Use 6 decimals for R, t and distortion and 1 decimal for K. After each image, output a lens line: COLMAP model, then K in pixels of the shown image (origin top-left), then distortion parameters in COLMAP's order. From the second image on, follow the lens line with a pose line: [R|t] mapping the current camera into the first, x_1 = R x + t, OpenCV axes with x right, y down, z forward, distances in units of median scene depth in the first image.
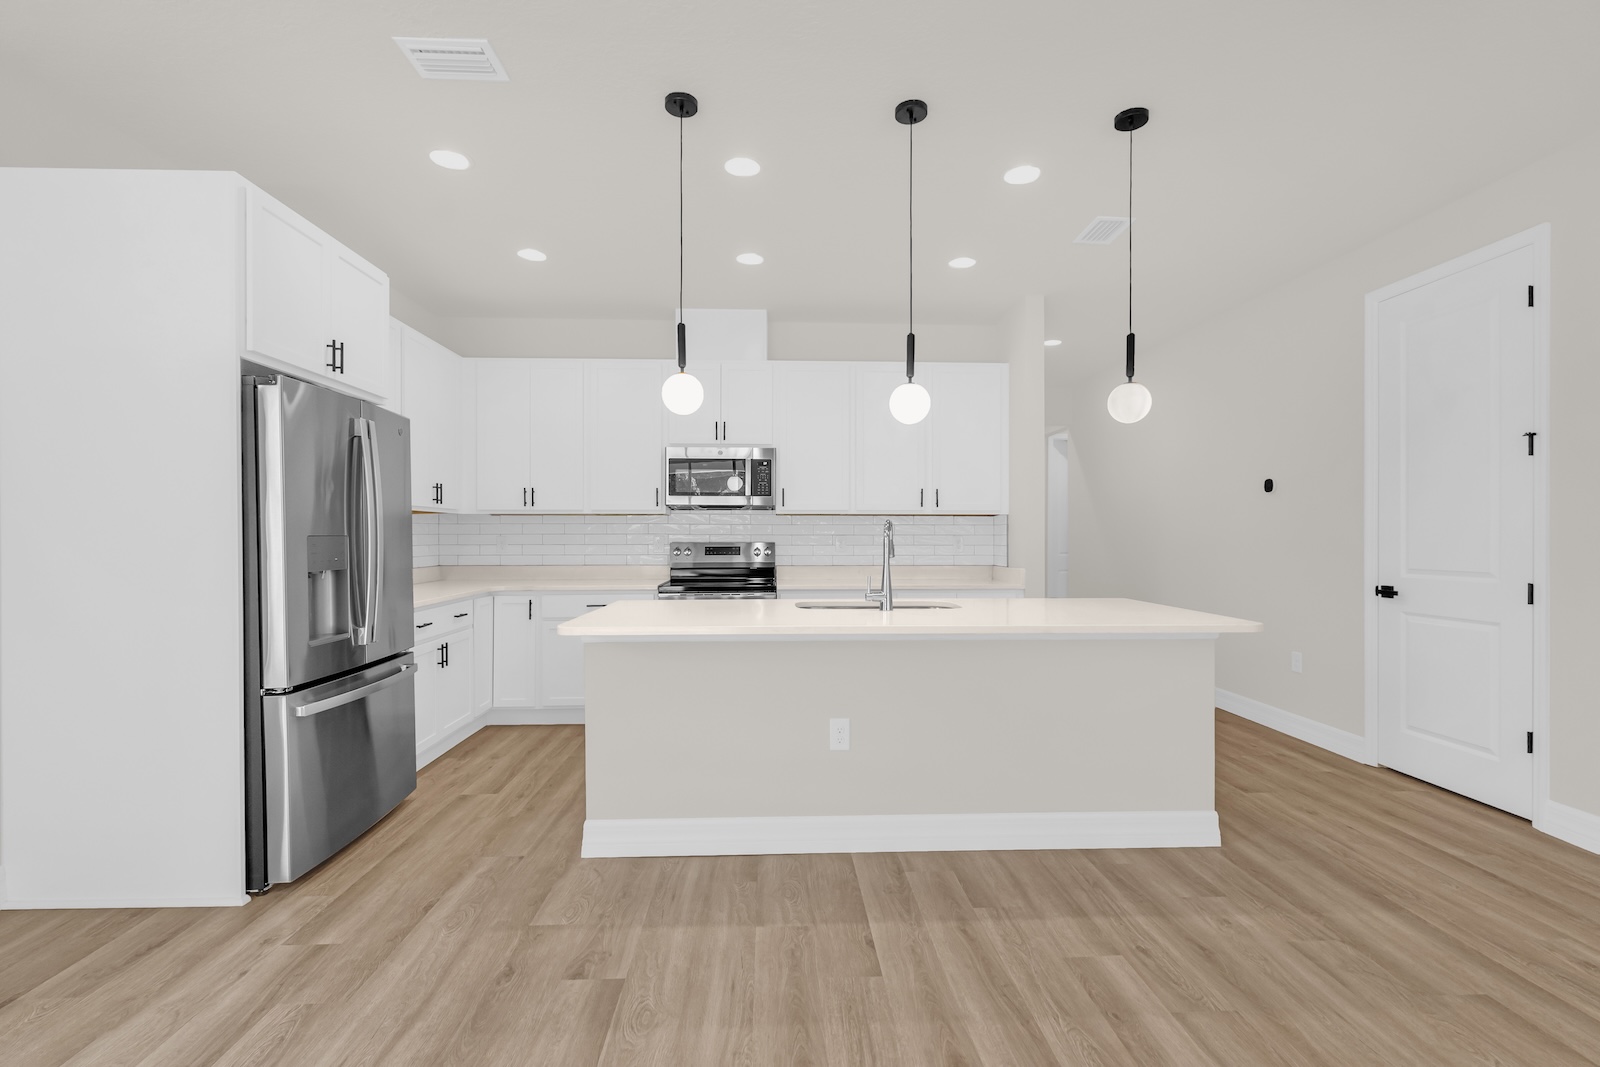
lens RADIAL K [[713.9, 0, 803.8], [0, 713.9, 542.6], [0, 0, 1]] dist [0.000267, 0.000178]
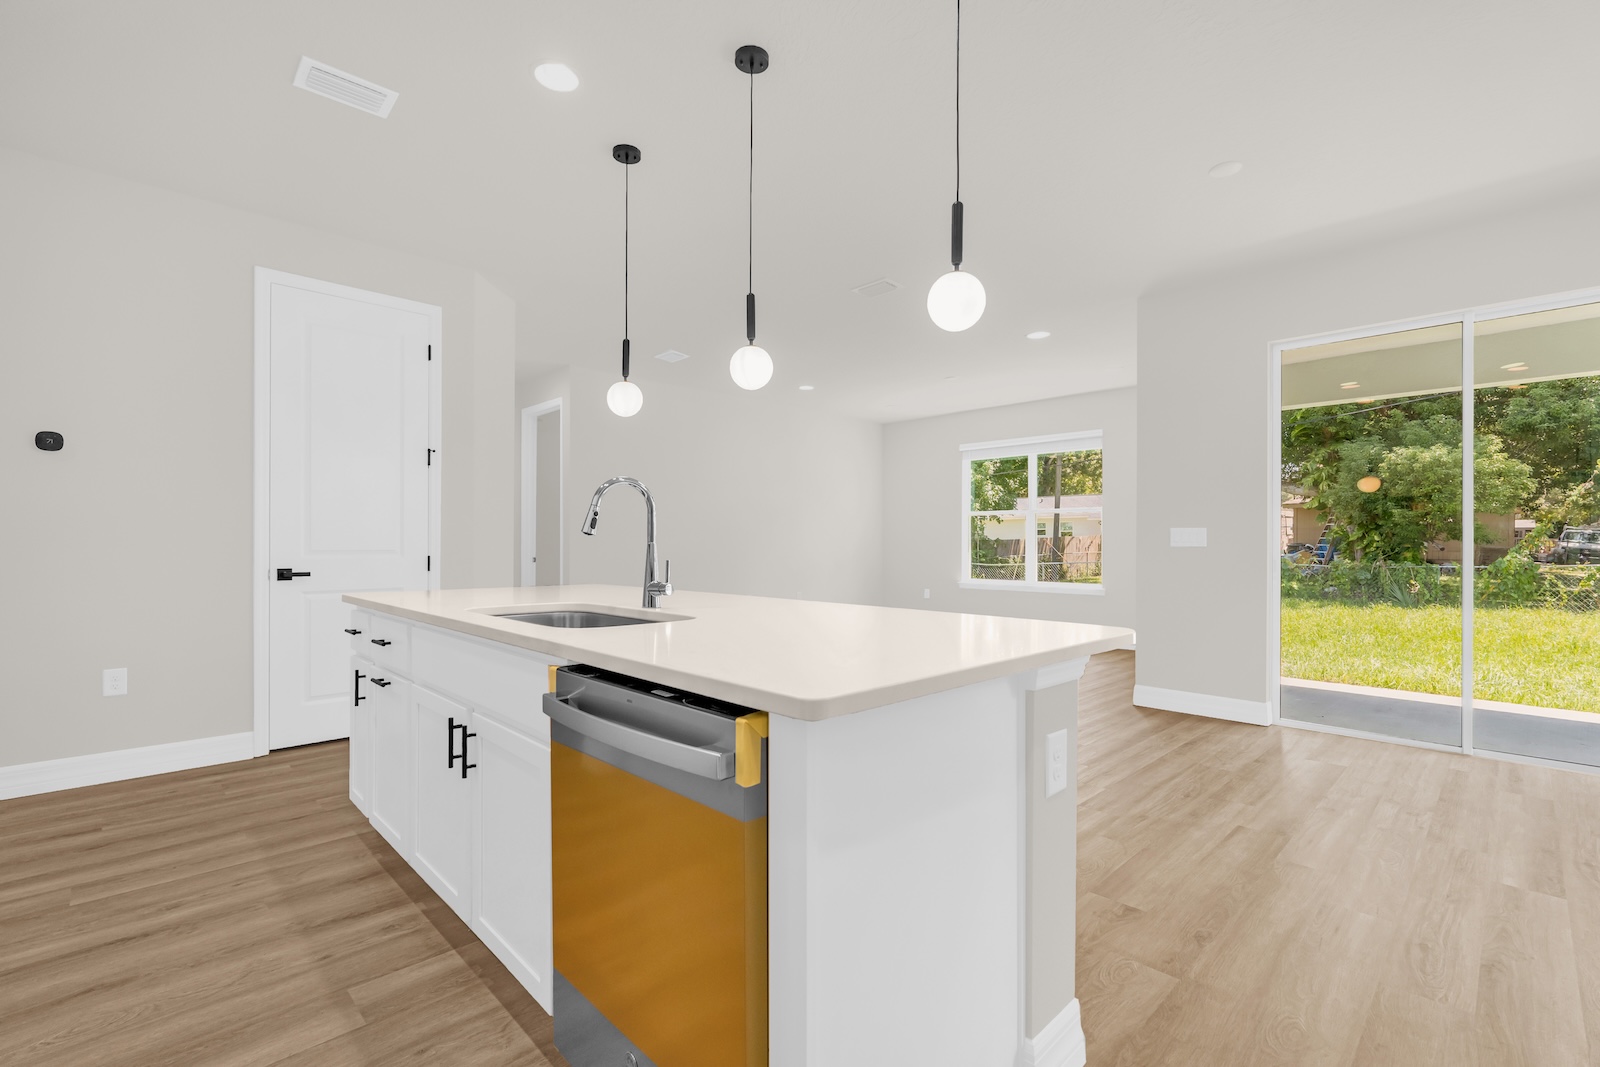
lens RADIAL K [[713.9, 0, 803.8], [0, 713.9, 542.6], [0, 0, 1]] dist [0.000267, 0.000178]
pose [[-0.671963, 0.000205, 0.740585, -0.599115], [0.004145, 0.999985, 0.003484, 0.033403], [-0.740573, 0.005411, -0.671954, 1.594919]]
